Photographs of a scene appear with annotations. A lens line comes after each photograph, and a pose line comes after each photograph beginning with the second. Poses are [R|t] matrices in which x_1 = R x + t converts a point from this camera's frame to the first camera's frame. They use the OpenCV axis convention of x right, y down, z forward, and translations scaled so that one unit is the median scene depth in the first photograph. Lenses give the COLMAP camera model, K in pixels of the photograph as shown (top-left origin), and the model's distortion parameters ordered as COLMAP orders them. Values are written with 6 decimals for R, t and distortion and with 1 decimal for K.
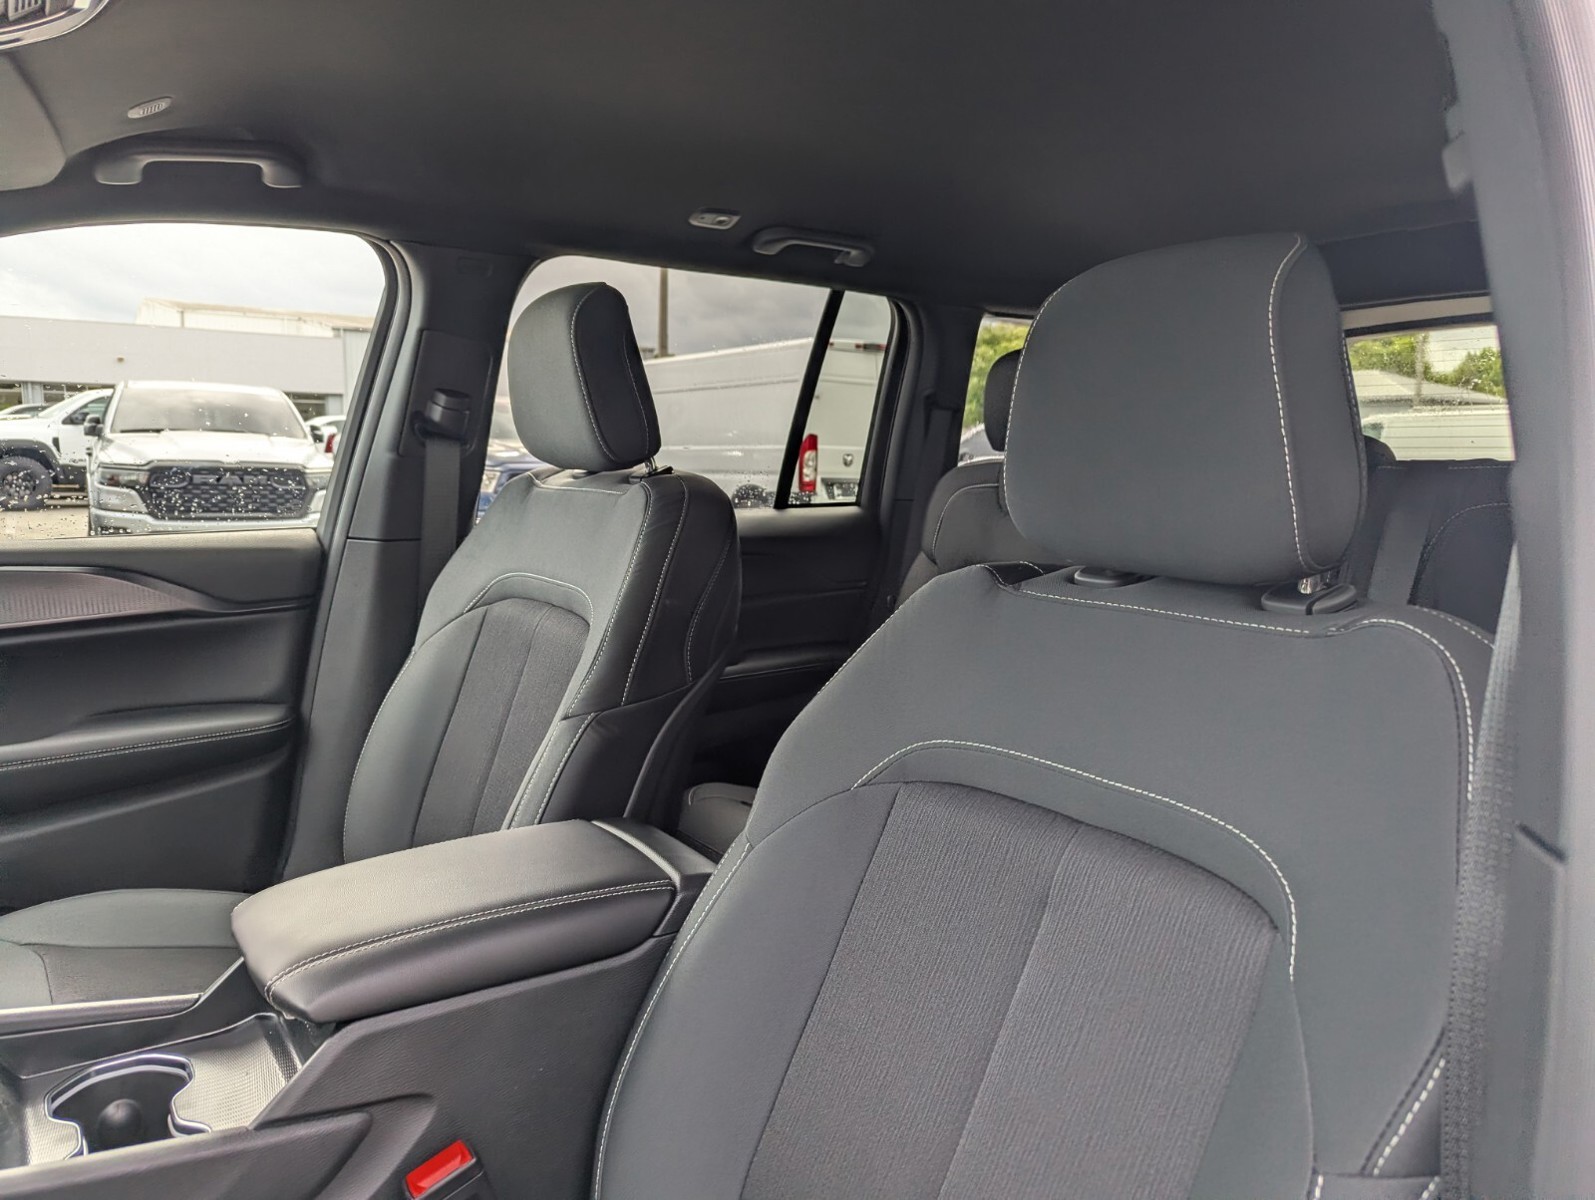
lens RADIAL K [[1130.5, 0, 790.8], [0, 1130.5, 595.0], [0, 0, 1]] dist [0.034312, -0.026617]
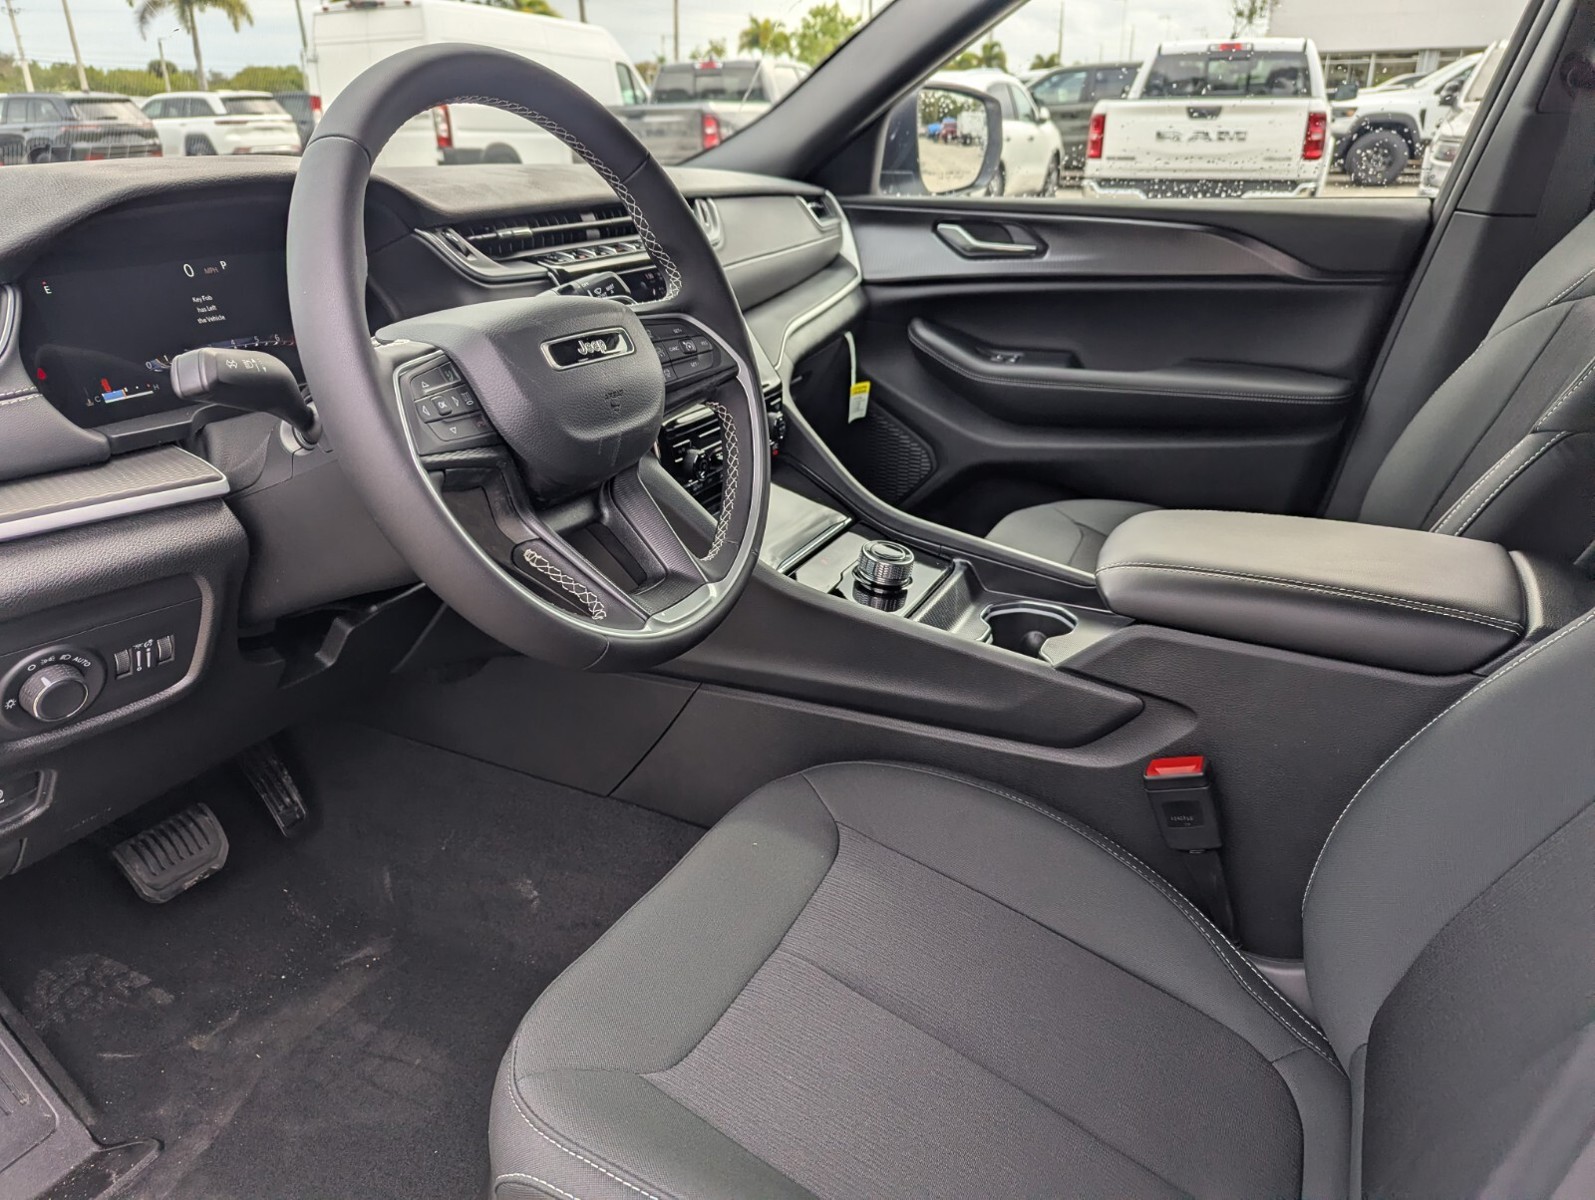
lens RADIAL K [[1130.5, 0, 790.8], [0, 1130.5, 595.0], [0, 0, 1]] dist [0.034312, -0.026617]
pose [[0.491348, 0.320620, -0.809802, 0.200021], [-0.097083, 0.944145, 0.314905, 0.005359], [0.865536, -0.076110, 0.495030, 0.051367]]
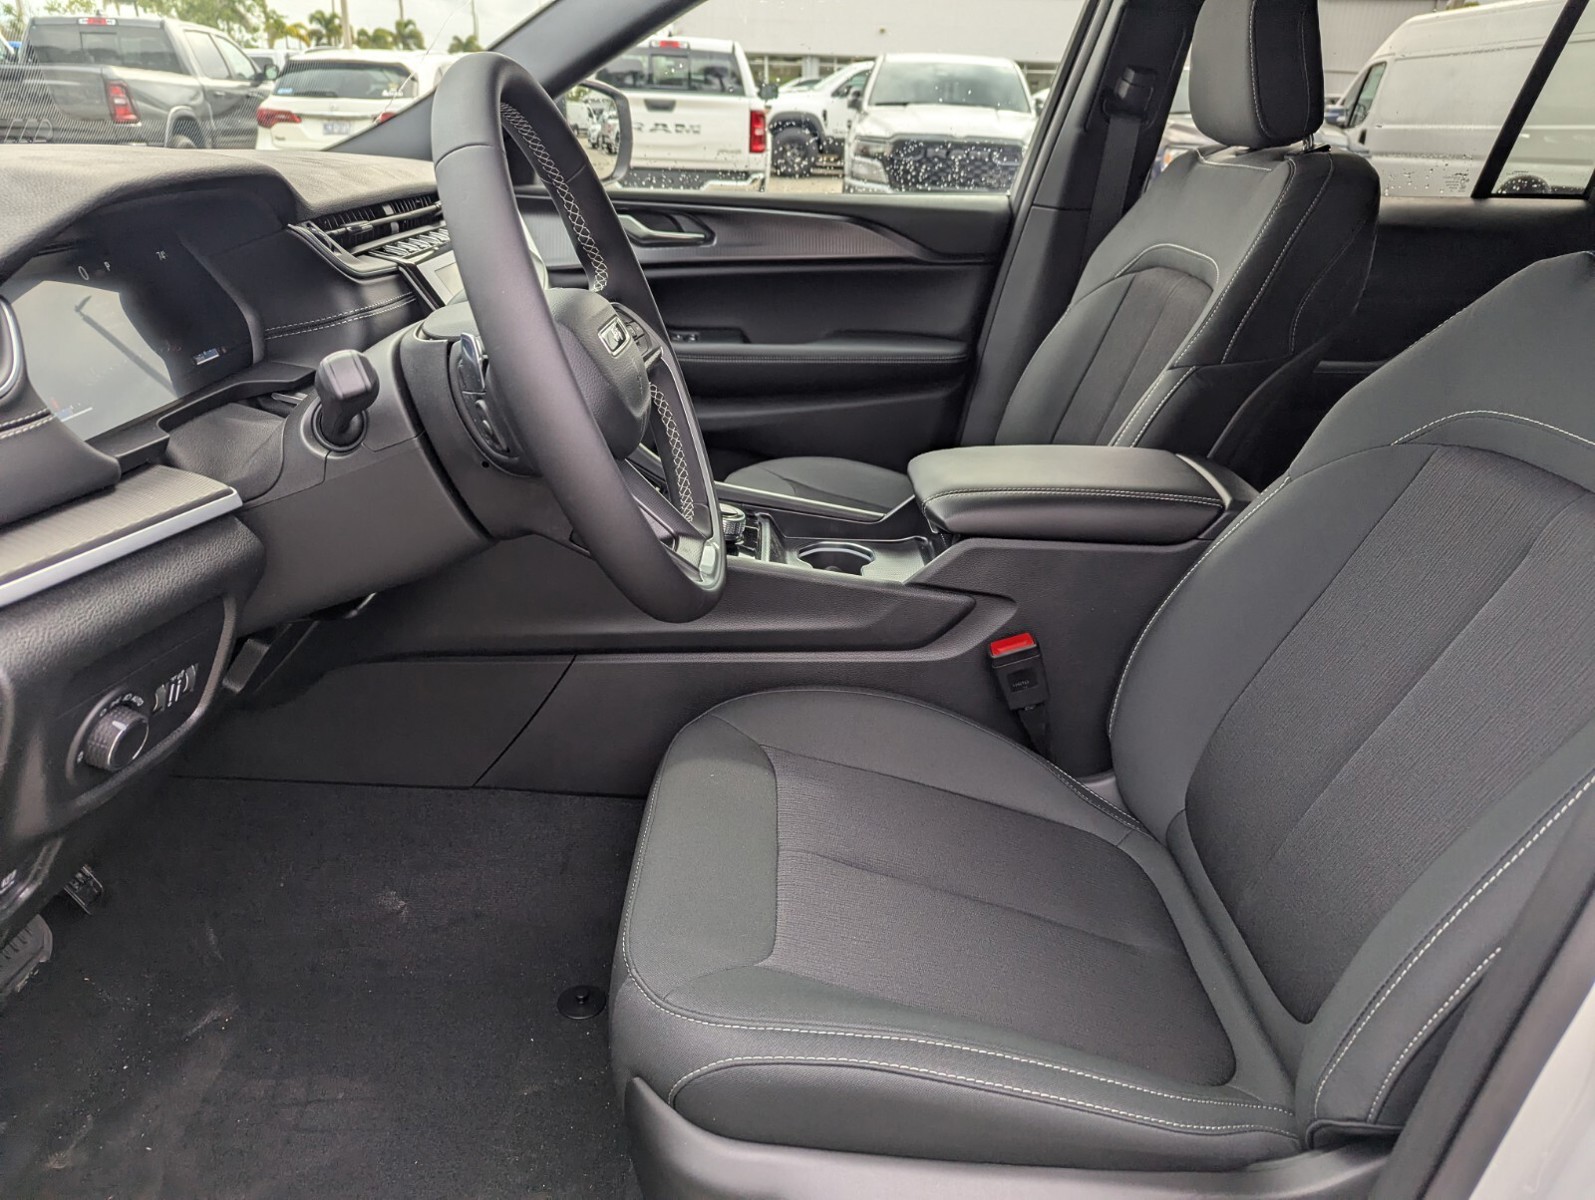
lens RADIAL K [[1130.5, 0, 790.8], [0, 1130.5, 595.0], [0, 0, 1]] dist [0.034312, -0.026617]
pose [[0.828457, 0.229374, -0.510927, 0.101621], [-0.088659, 0.954494, 0.284748, 0.023916], [0.552990, -0.190603, 0.811093, -0.181225]]
